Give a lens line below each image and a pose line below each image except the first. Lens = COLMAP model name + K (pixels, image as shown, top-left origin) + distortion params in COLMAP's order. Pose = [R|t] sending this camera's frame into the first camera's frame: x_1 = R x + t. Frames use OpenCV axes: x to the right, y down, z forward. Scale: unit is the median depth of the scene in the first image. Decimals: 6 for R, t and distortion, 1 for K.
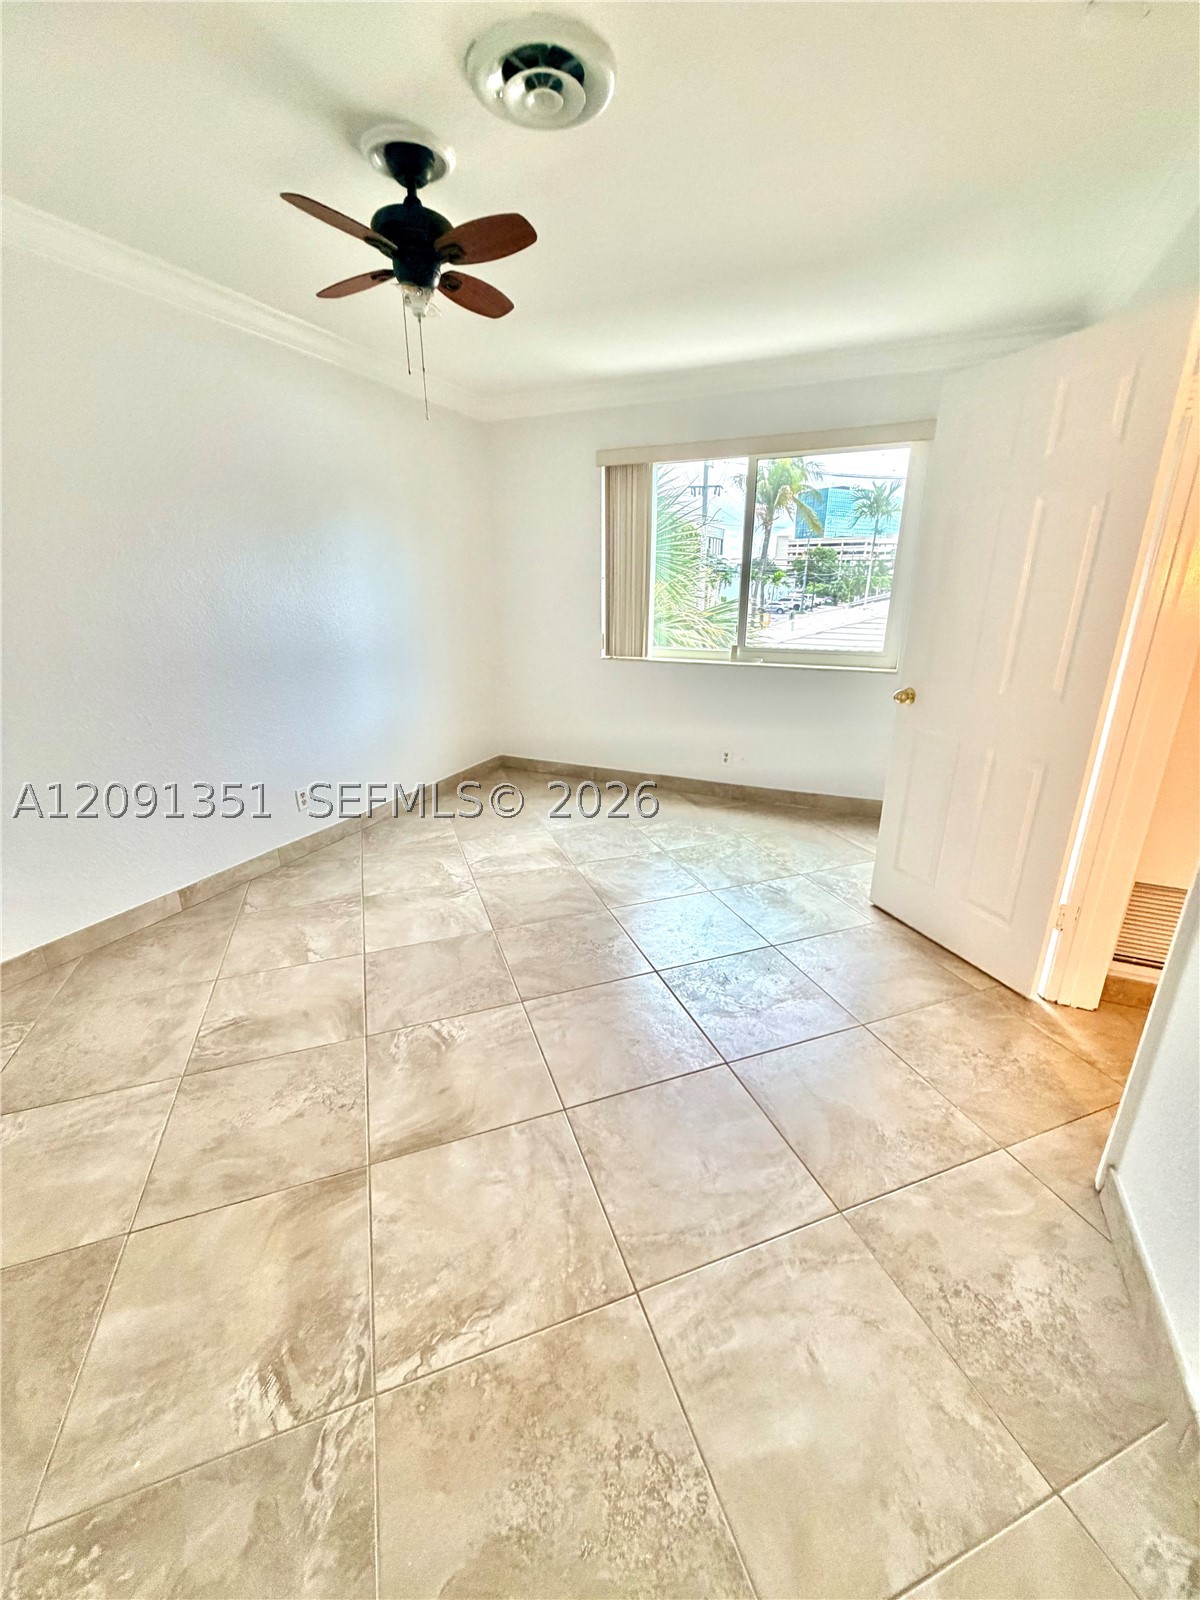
lens RADIAL K [[634.7, 0, 598.8], [0, 634.7, 797.2], [0, 0, 1]] dist [-0.001382, 0.000094]
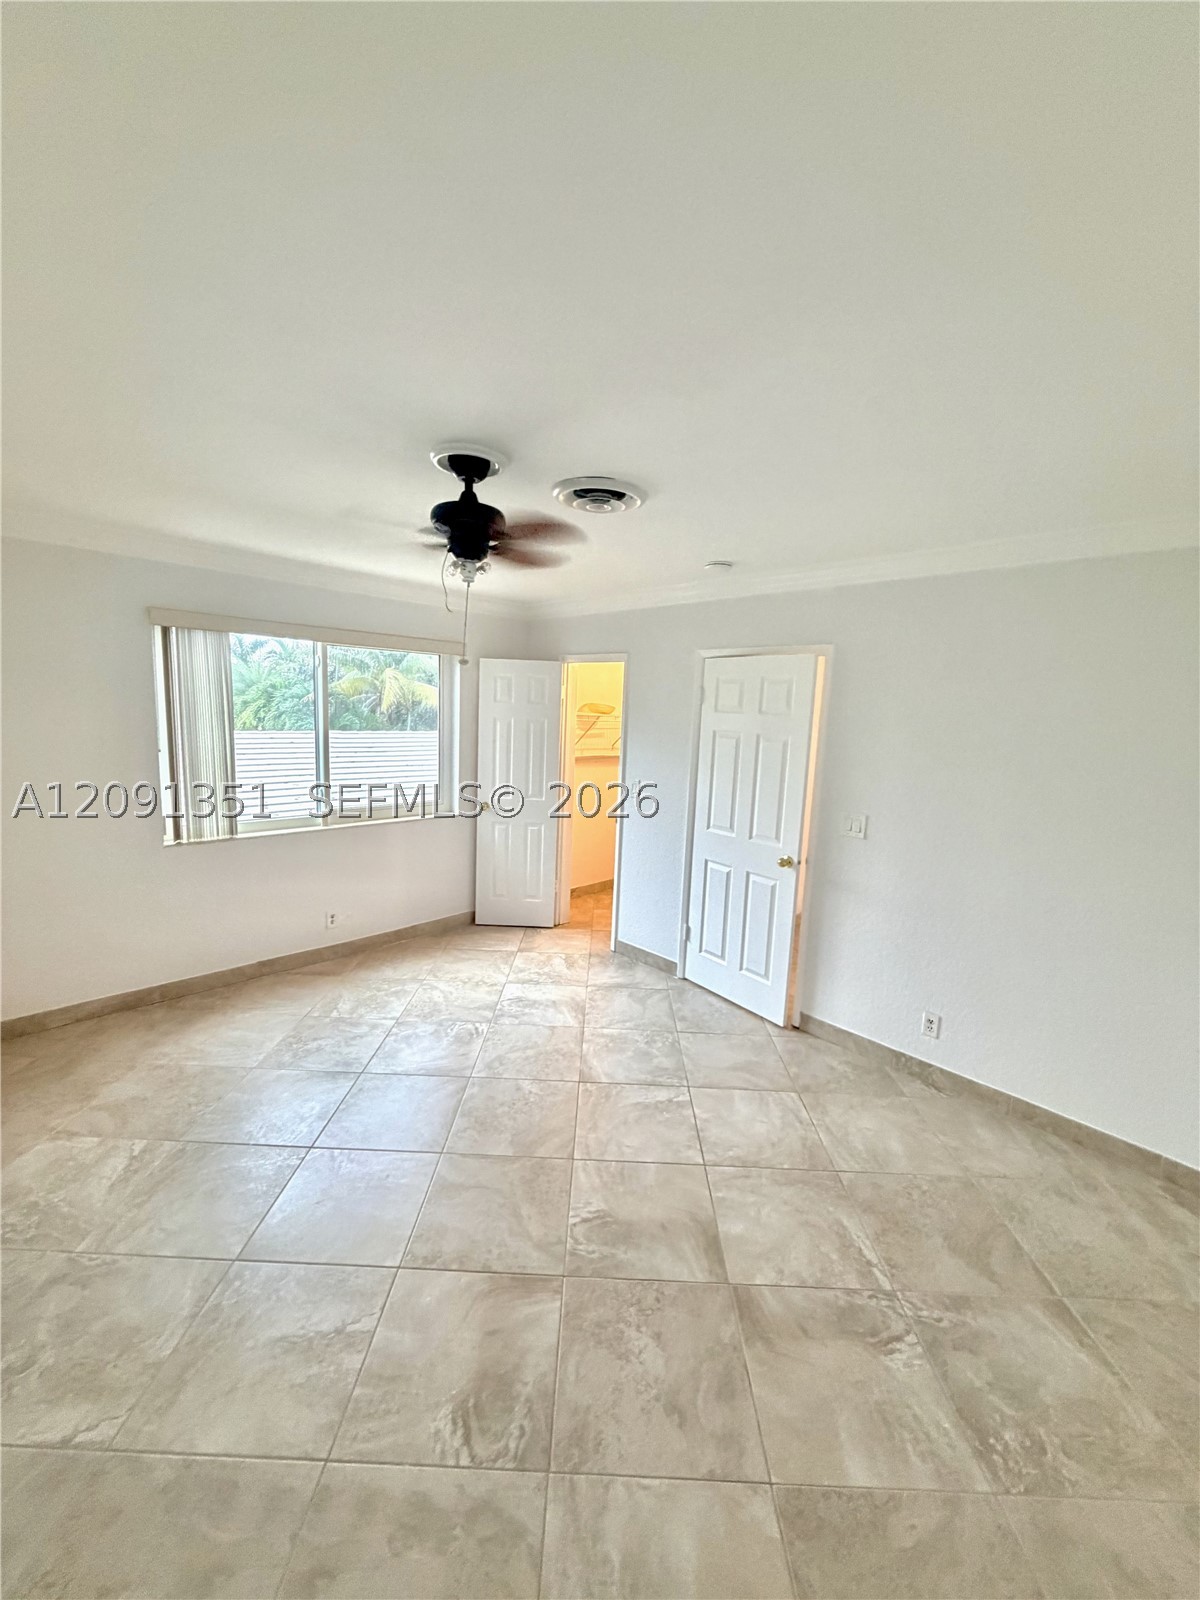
lens RADIAL K [[645.3, 0, 602.5], [0, 645.3, 795.1], [0, 0, 1]] dist [0.000703, -0.000039]
pose [[0.349780, -0.112503, 0.930052, -1.544814], [0.261729, 0.964968, 0.018294, -0.427291], [-0.899529, 0.237023, 0.366972, 0.557159]]
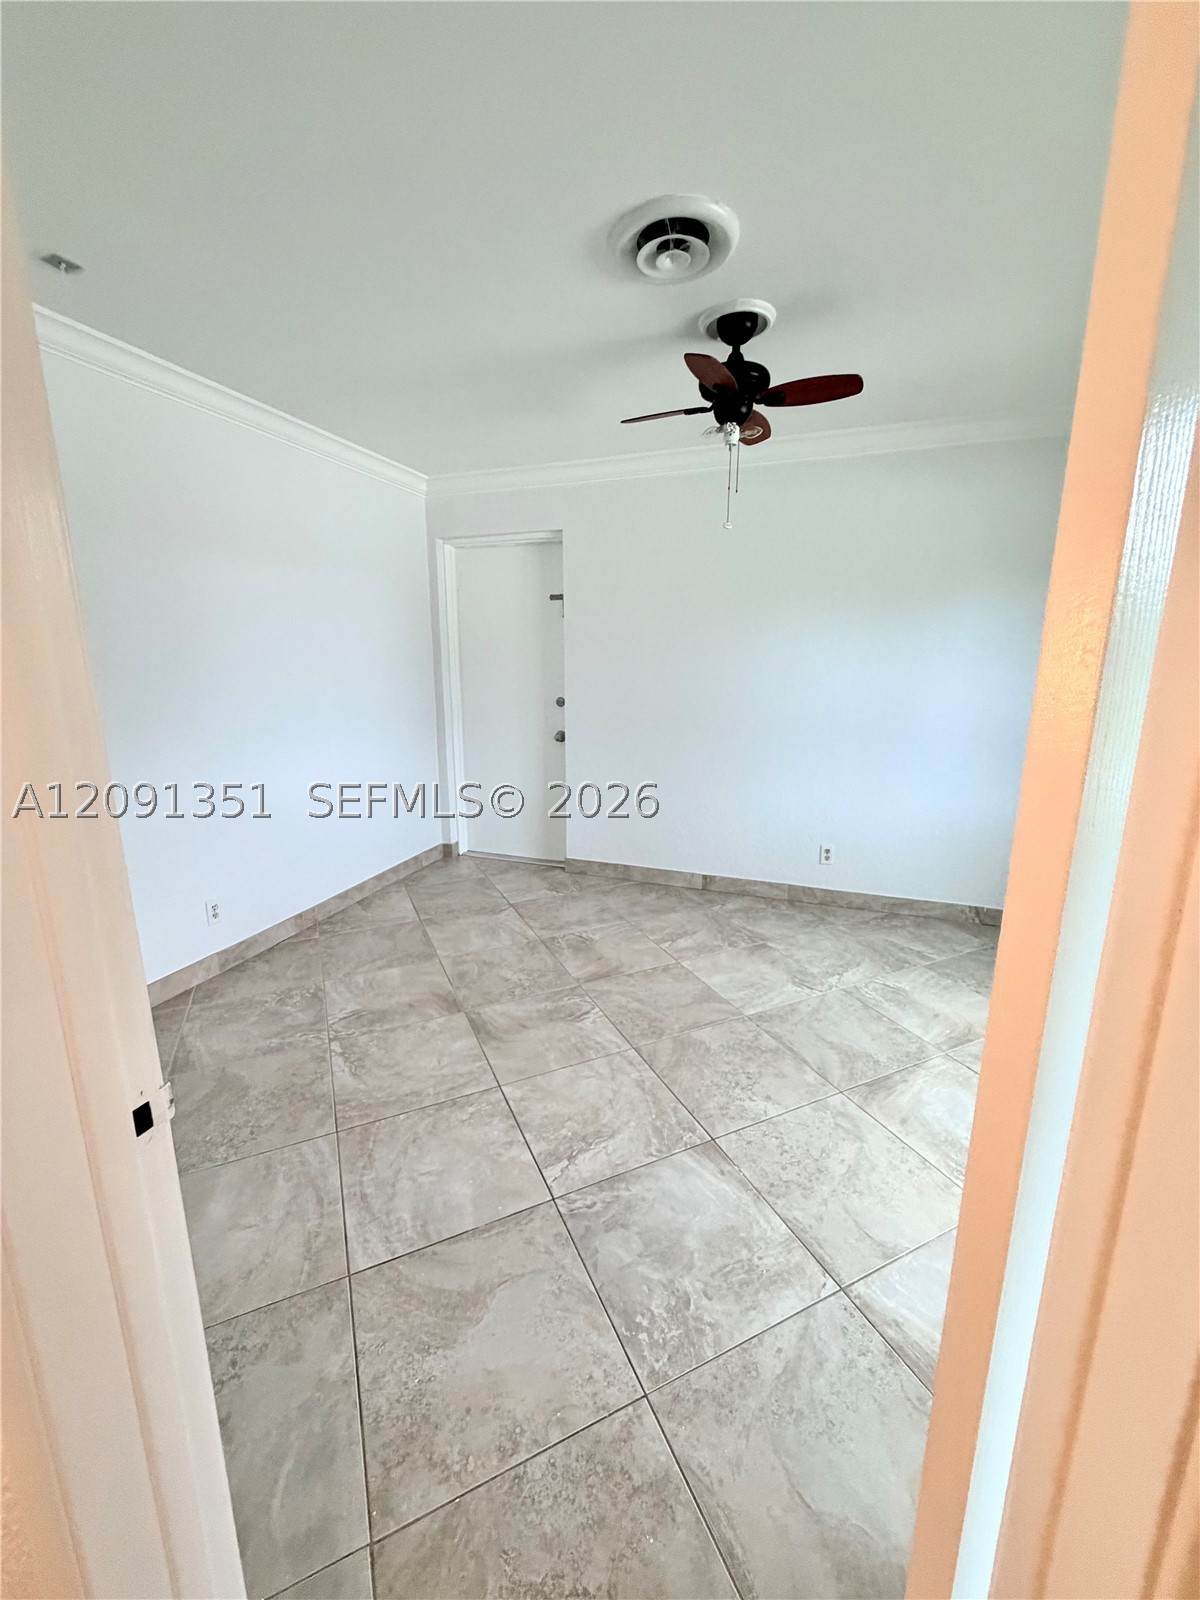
lens RADIAL K [[645.3, 0, 602.5], [0, 645.3, 795.1], [0, 0, 1]] dist [0.000703, -0.000039]
pose [[0.088814, 0.214428, -0.972694, 1.187770], [-0.323598, 0.929791, 0.175424, -0.346855], [0.942017, 0.299181, 0.151966, 0.945947]]
